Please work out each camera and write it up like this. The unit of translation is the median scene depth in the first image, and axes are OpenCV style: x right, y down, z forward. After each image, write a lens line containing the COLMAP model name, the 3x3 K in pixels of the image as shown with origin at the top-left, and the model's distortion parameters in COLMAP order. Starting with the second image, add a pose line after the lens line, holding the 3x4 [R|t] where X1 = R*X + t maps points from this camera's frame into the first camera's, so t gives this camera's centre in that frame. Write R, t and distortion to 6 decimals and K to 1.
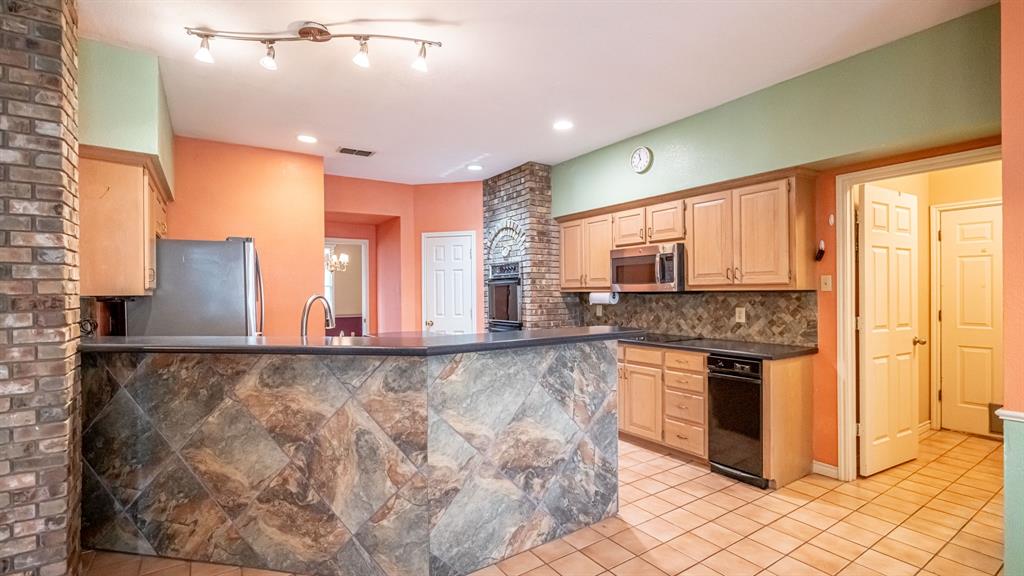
lens RADIAL K [[482.3, 0, 509.3], [0, 482.3, 292.1], [0, 0, 1]] dist [-0.002731, -0.000313]
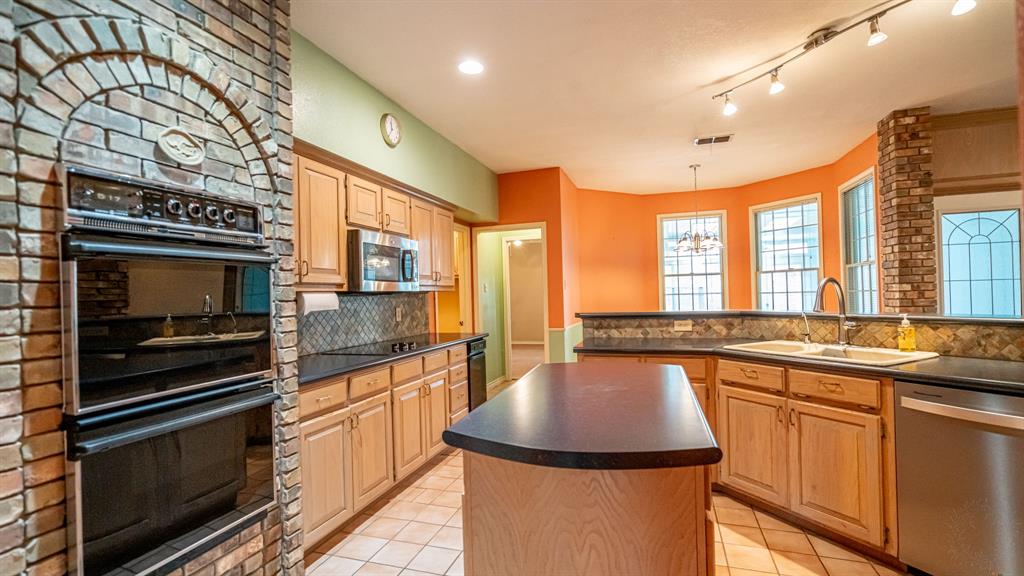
lens RADIAL K [[482.3, 0, 509.3], [0, 482.3, 292.1], [0, 0, 1]] dist [-0.002731, -0.000313]
pose [[-0.652298, 0.028502, 0.757427, -0.360296], [0.032175, 0.999433, -0.009900, 0.011139], [-0.757280, 0.017913, -0.652845, 1.068432]]
